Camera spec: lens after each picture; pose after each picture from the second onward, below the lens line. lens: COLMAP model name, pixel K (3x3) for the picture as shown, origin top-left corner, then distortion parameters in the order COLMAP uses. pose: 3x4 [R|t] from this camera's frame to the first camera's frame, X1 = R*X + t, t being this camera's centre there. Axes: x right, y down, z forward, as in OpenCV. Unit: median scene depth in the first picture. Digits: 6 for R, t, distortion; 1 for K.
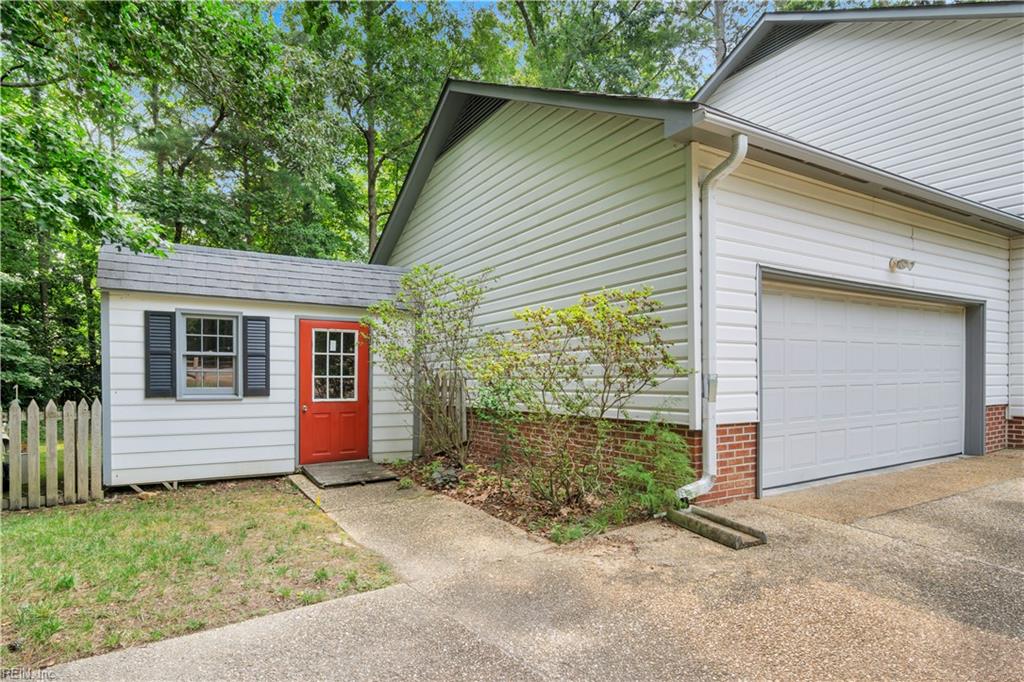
lens RADIAL K [[563.4, 0, 503.6], [0, 563.4, 388.6], [0, 0, 1]] dist [-0.008553, -0.000153]
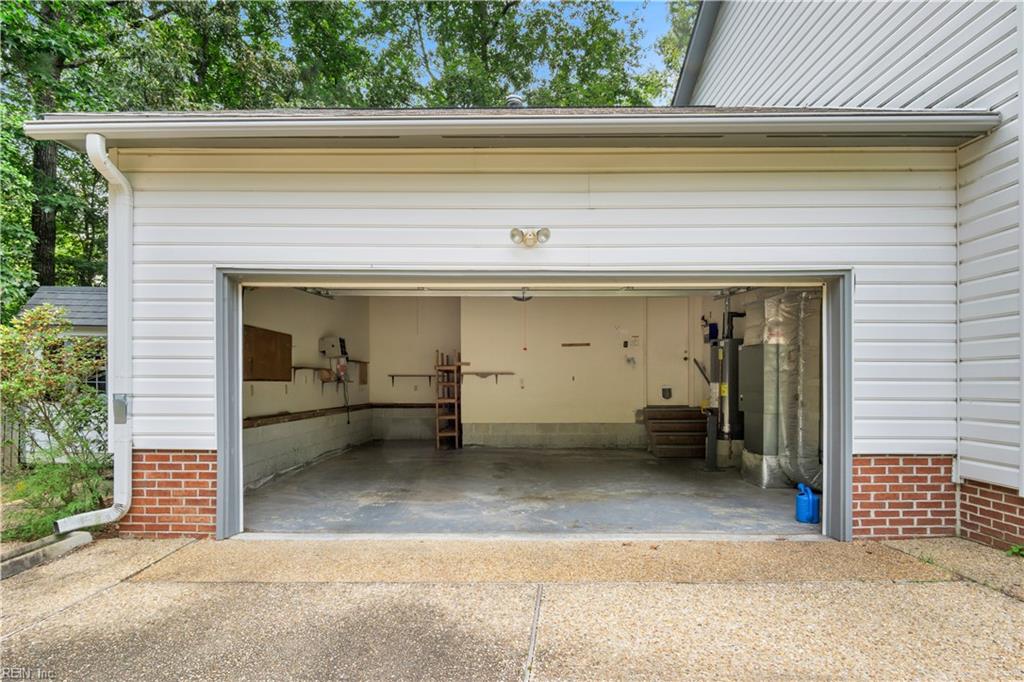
lens RADIAL K [[563.4, 0, 511.3], [0, 563.4, 348.3], [0, 0, 1]] dist [-0.008553, -0.000153]
pose [[0.857332, 0.011307, -0.514640, 1.021418], [-0.019819, 0.999742, -0.011052, -0.075631], [0.514383, 0.019675, 0.857335, 0.398861]]
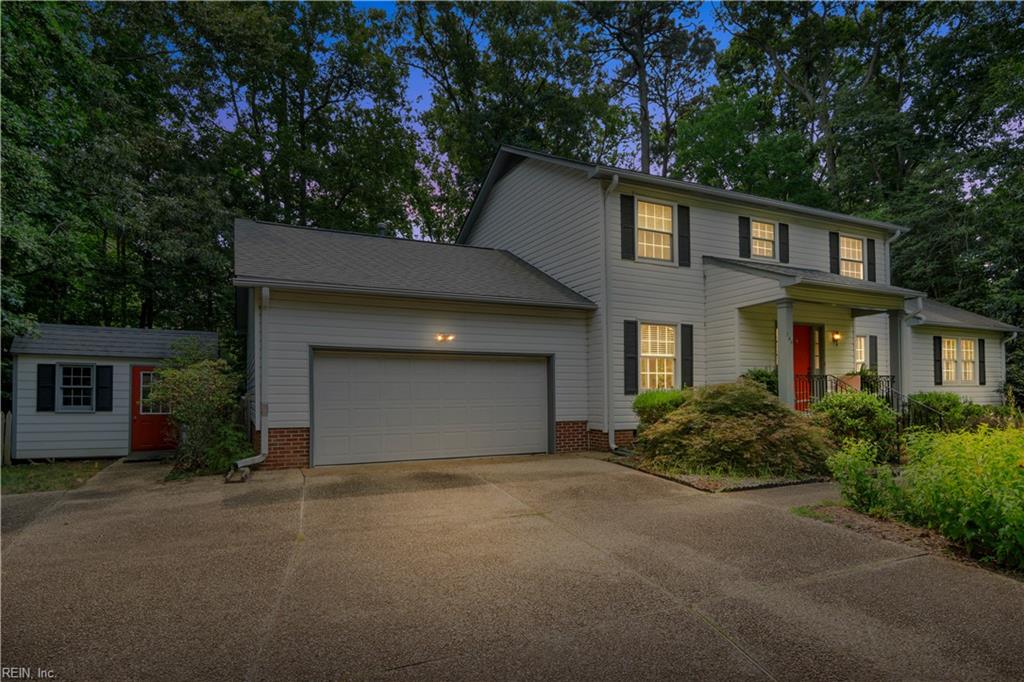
lens RADIAL K [[563.4, 0, 494.2], [0, 563.4, 374.4], [0, 0, 1]] dist [-0.008553, -0.000153]
pose [[0.994946, 0.002886, -0.100366, 1.011592], [-0.008203, 0.998582, -0.052603, -0.019184], [0.100072, 0.053160, 0.993559, -0.661224]]
